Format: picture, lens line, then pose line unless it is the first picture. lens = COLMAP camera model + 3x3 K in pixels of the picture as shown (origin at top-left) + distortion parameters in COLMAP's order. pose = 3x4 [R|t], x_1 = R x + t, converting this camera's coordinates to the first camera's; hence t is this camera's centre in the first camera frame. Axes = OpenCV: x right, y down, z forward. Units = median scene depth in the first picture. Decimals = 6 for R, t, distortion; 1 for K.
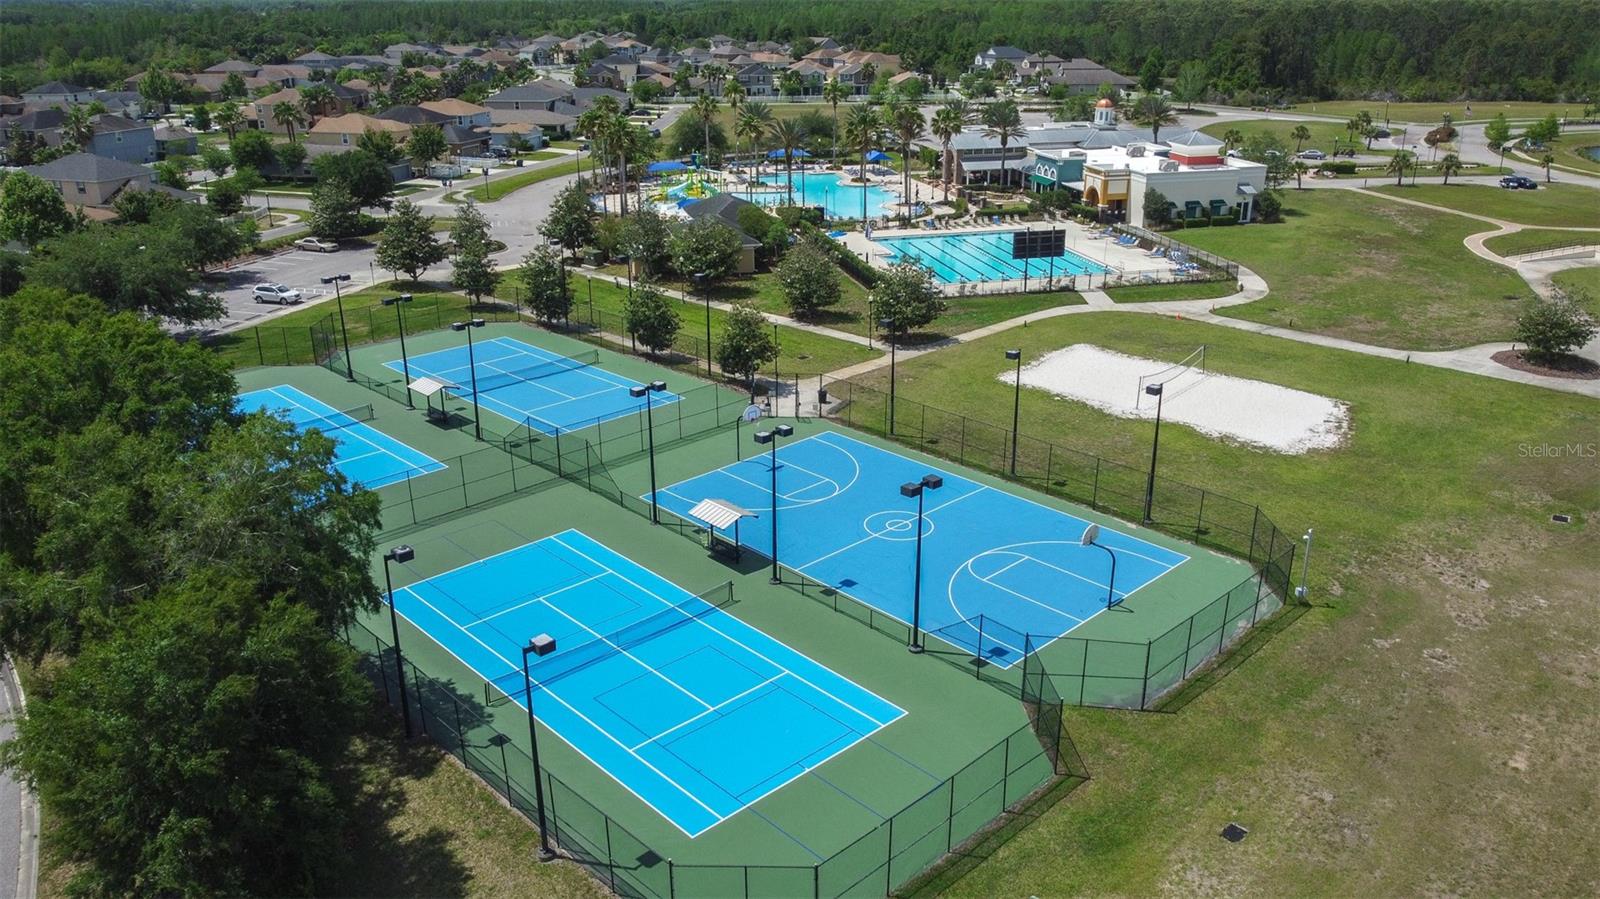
lens RADIAL K [[1212.8, 0, 800.0], [0, 1212.8, 449.5], [0, 0, 1]] dist [0.000245, -0.007562]
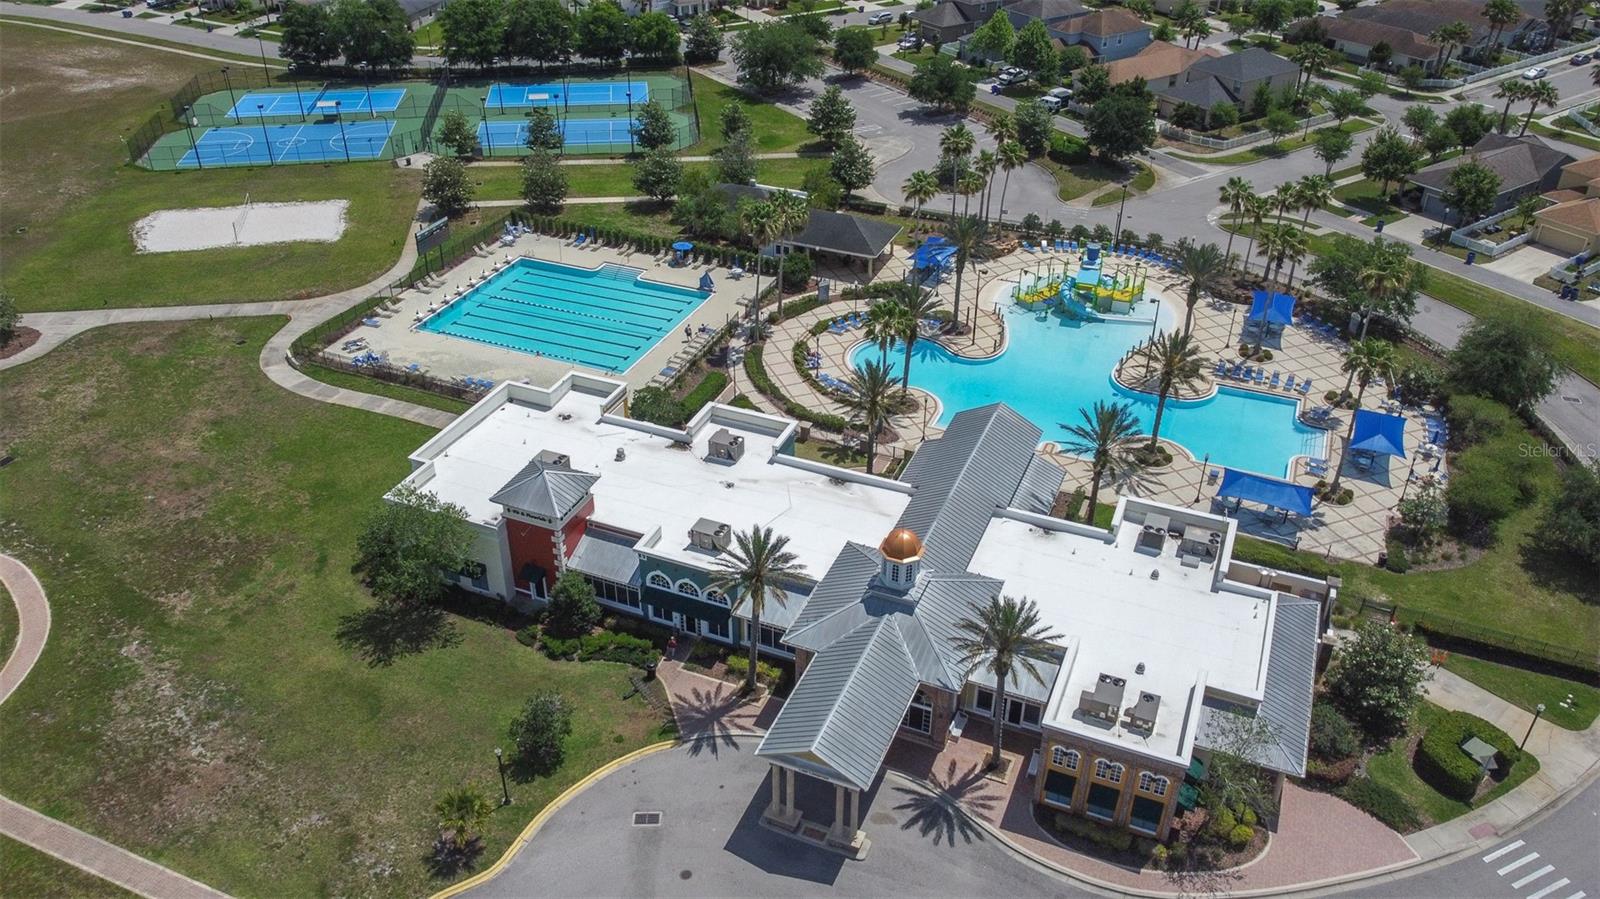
lens RADIAL K [[1212.8, 0, 800.0], [0, 1212.8, 449.5], [0, 0, 1]] dist [0.000245, -0.007562]
pose [[-0.596235, 0.434263, -0.675219, 1.150102], [-0.284515, 0.672178, 0.683541, -1.235171], [0.750703, 0.599661, -0.277221, 2.308295]]
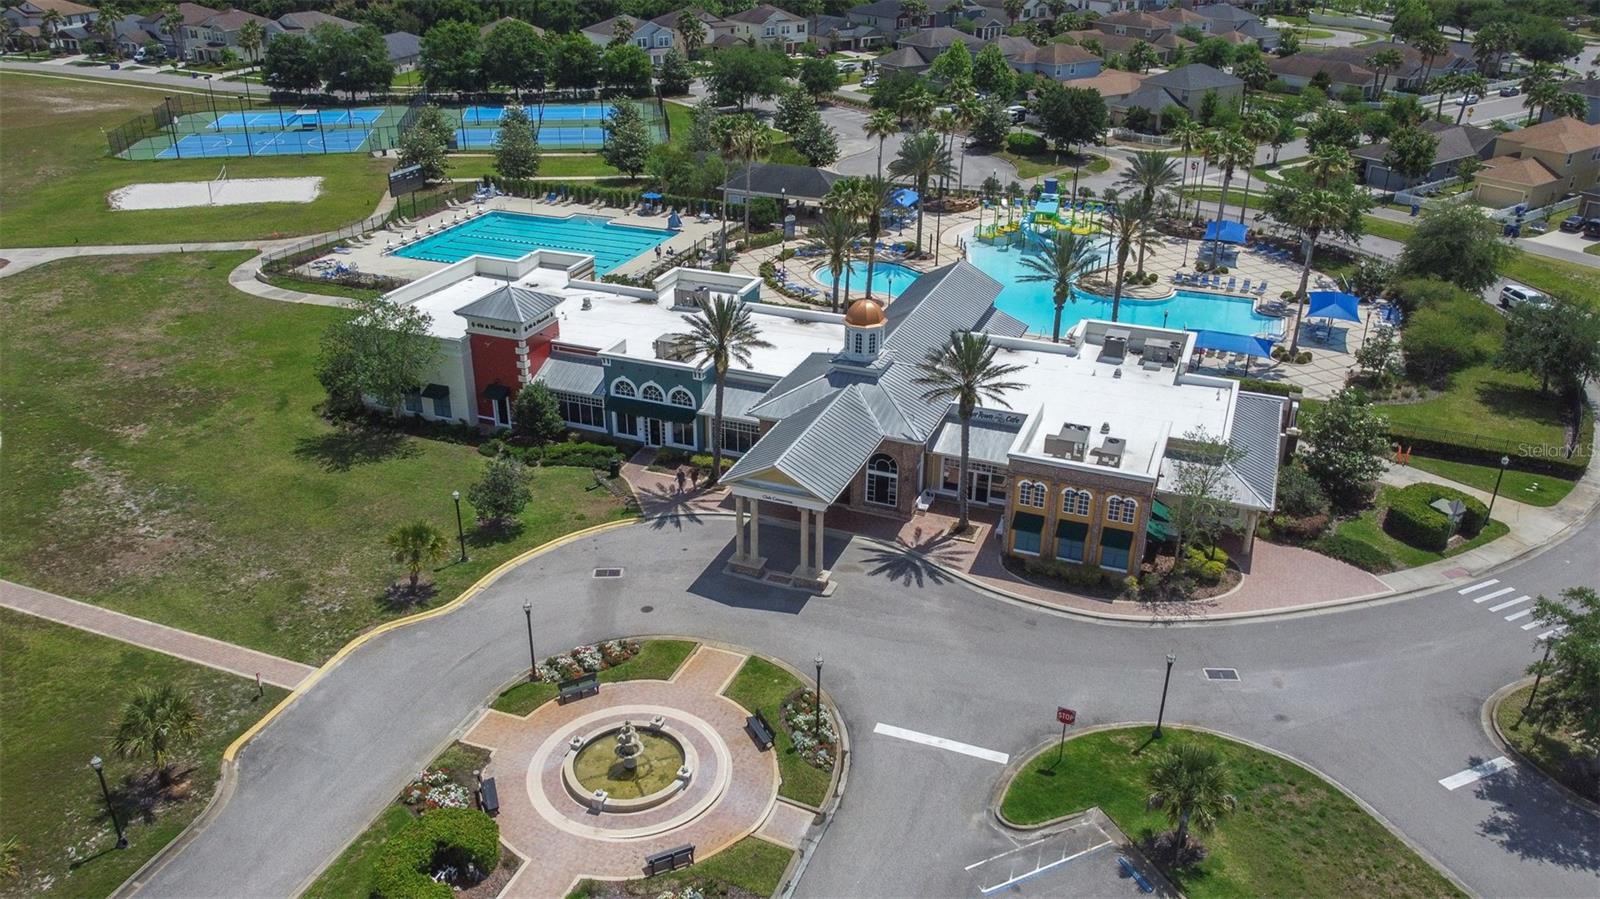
lens RADIAL K [[1212.8, 0, 800.0], [0, 1212.8, 449.5], [0, 0, 1]] dist [0.000245, -0.007562]
pose [[-0.577159, 0.353224, -0.736289, 1.254856], [-0.290628, 0.753742, 0.589413, -1.043451], [0.763166, 0.554171, -0.332372, 2.472824]]
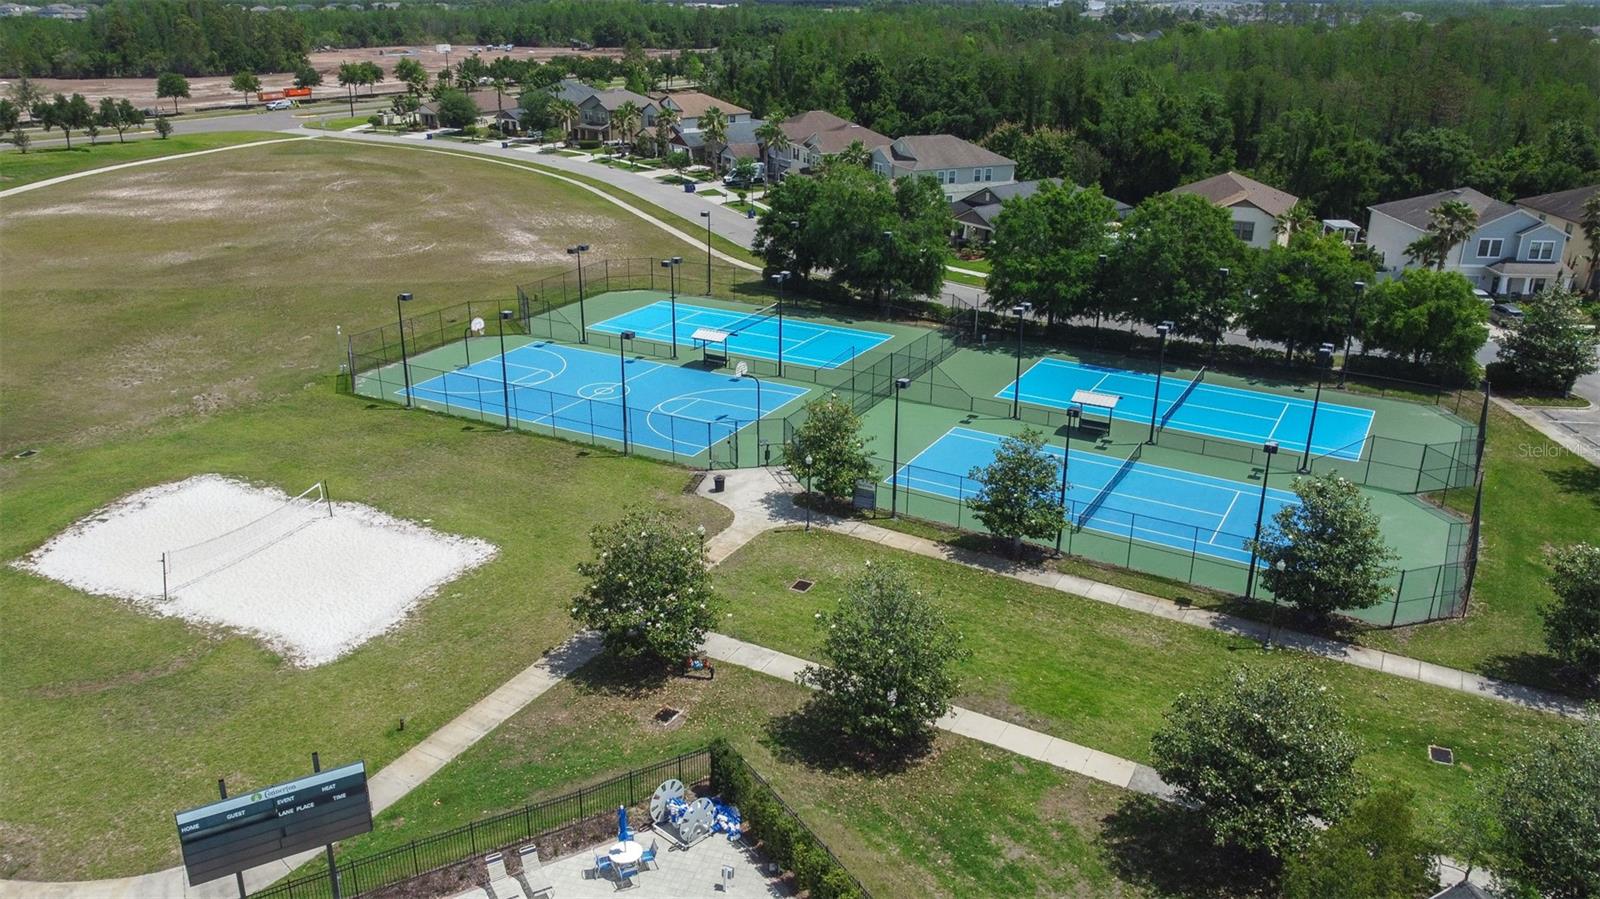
lens RADIAL K [[1212.8, 0, 800.0], [0, 1212.8, 449.5], [0, 0, 1]] dist [0.000245, -0.007562]
pose [[-0.956942, 0.101631, -0.271906, 0.195687], [-0.106228, 0.749120, 0.653861, -0.630664], [0.270143, 0.654592, -0.706068, 1.634265]]
